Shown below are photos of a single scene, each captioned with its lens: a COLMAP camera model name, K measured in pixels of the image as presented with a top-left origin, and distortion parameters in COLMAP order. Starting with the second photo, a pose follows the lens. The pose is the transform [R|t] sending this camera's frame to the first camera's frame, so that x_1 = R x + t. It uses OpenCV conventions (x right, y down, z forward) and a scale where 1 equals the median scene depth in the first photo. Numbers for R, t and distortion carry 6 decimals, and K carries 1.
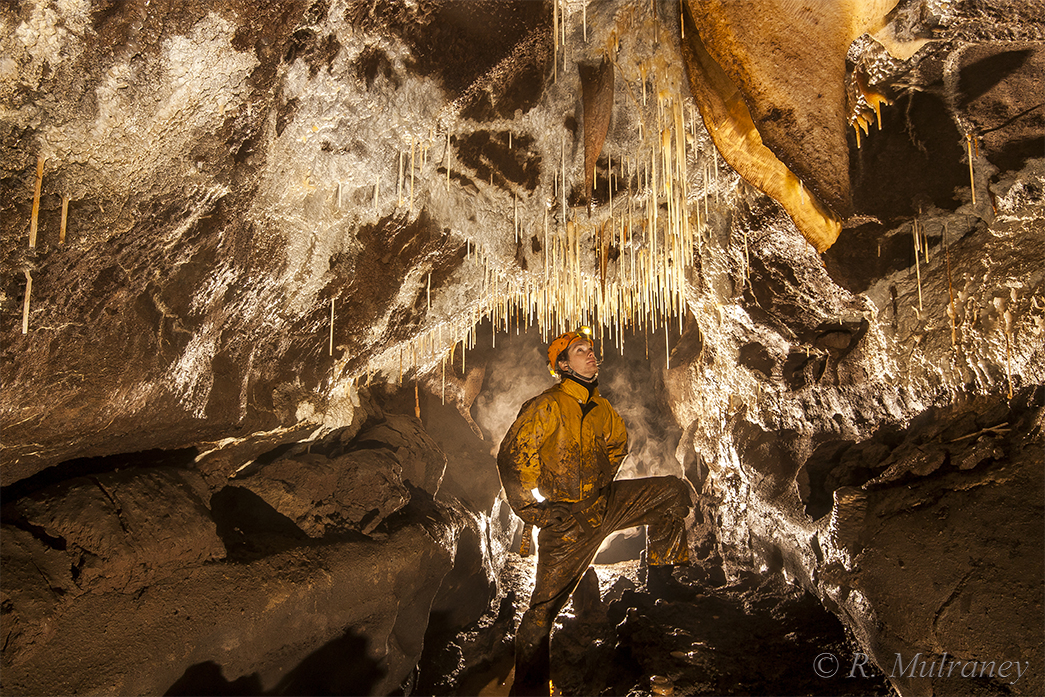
lens RADIAL K [[633.0, 0, 520.9], [0, 633.0, 348.8], [0, 0, 1]] dist [0.000936, 0.000071]
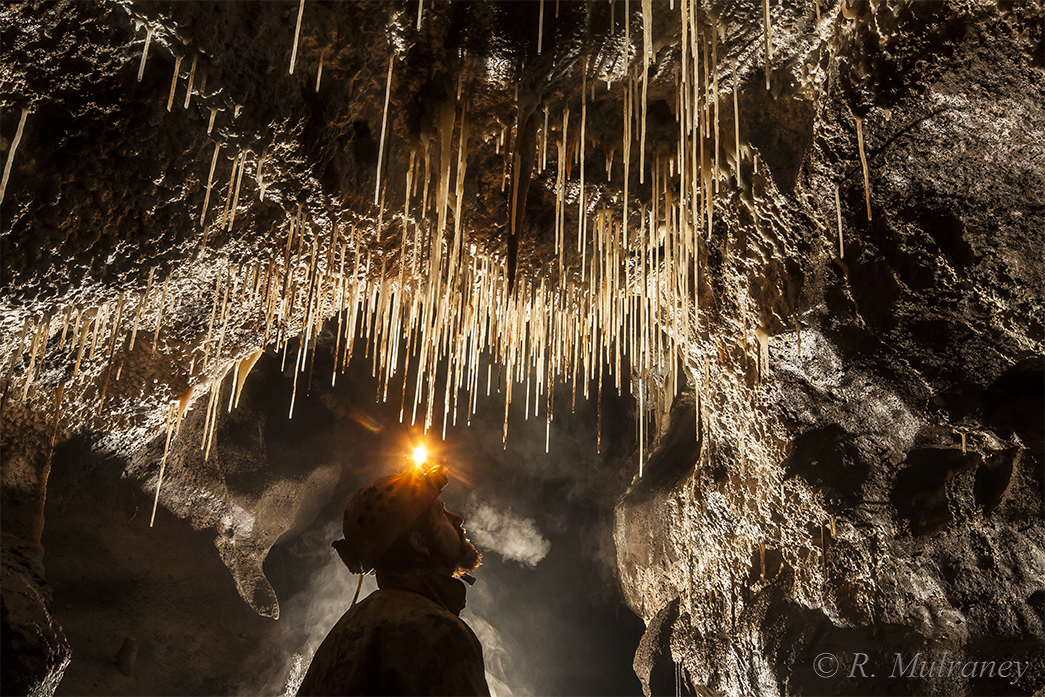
lens RADIAL K [[829.9, 0, 524.3], [0, 829.9, 348.0], [0, 0, 1]] dist [0.001773, -0.003250]
pose [[0.989527, 0.093970, 0.109574, 0.073945], [-0.072392, 0.979782, -0.186511, 0.062486], [-0.124885, 0.176625, 0.976323, 0.413763]]
